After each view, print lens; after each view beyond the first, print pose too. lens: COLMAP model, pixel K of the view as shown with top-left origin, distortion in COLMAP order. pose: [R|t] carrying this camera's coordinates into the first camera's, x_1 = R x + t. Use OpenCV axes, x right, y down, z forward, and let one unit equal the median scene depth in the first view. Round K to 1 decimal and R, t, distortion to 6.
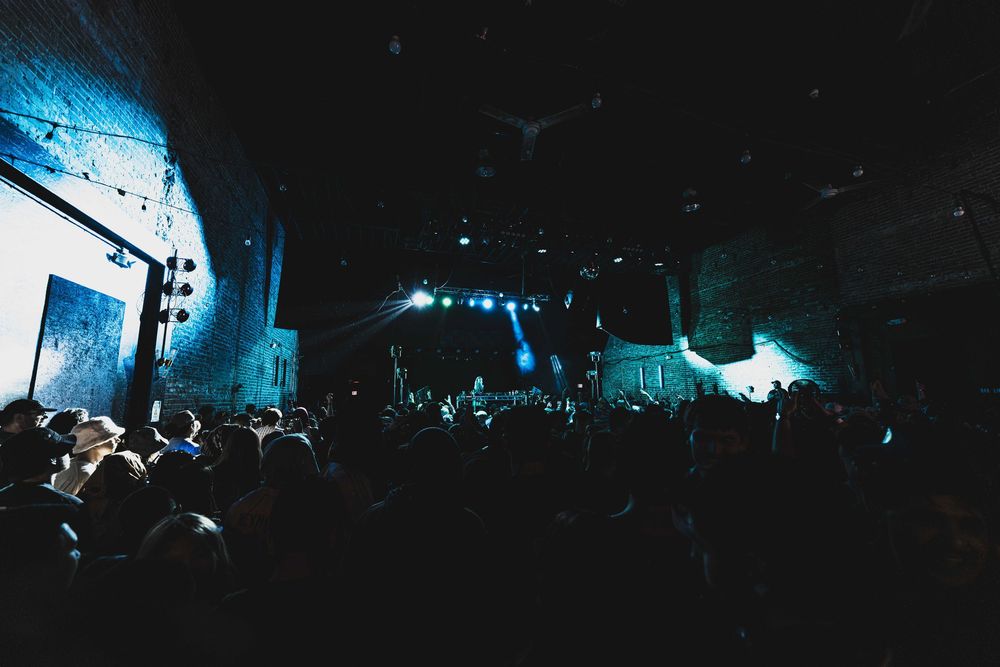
lens RADIAL K [[407.9, 0, 500.0], [0, 407.9, 335.0], [0, 0, 1]] dist [0.000015, -0.000293]
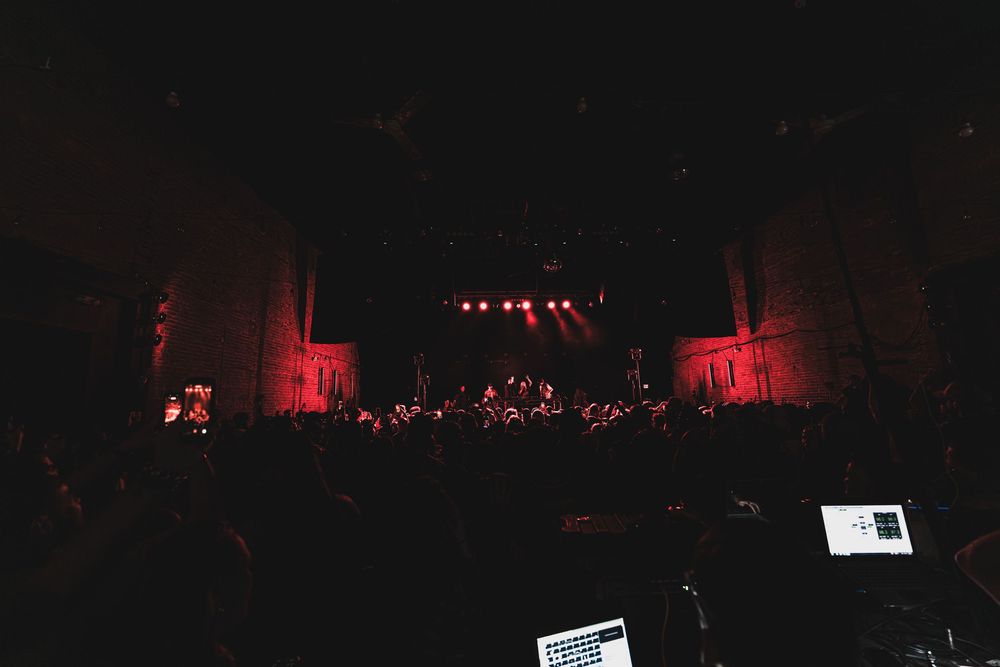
lens RADIAL K [[407.9, 0, 496.2], [0, 407.9, 332.9], [0, 0, 1]] dist [0.000015, -0.000293]
pose [[0.957475, -0.063409, -0.281461, 0.196032], [0.060358, 0.997986, -0.019506, 0.005638], [0.282131, 0.001689, 0.959374, 0.049911]]
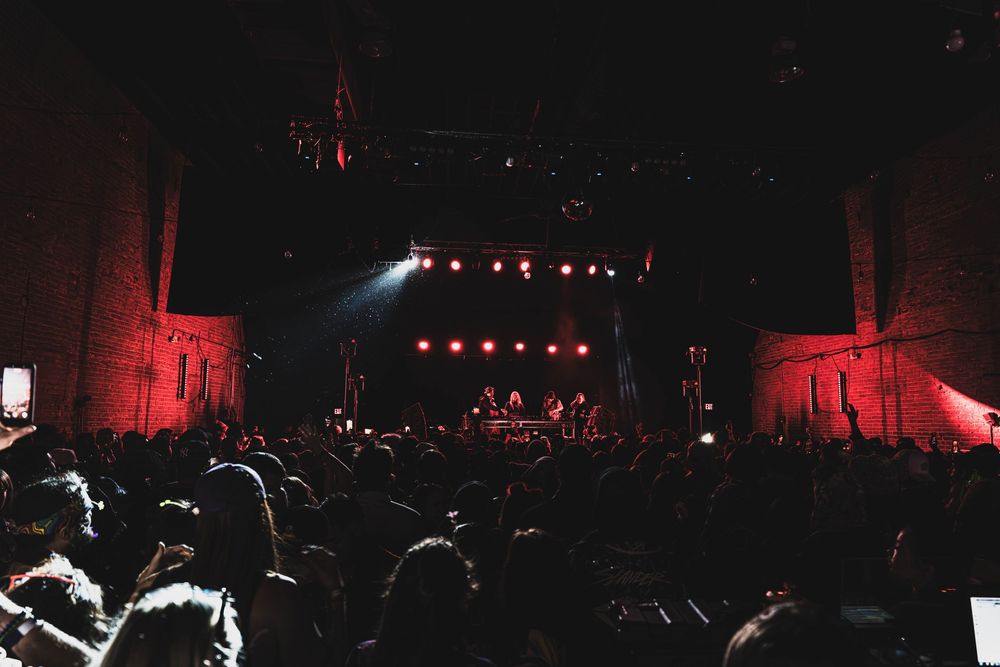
lens RADIAL K [[672.3, 0, 500.7], [0, 672.3, 335.9], [0, 0, 1]] dist [-0.000699, 0.003748]
pose [[0.972097, -0.006541, -0.234487, 0.188337], [0.012489, 0.999637, 0.023889, 0.000522], [0.234245, -0.026151, 0.971826, 0.033479]]
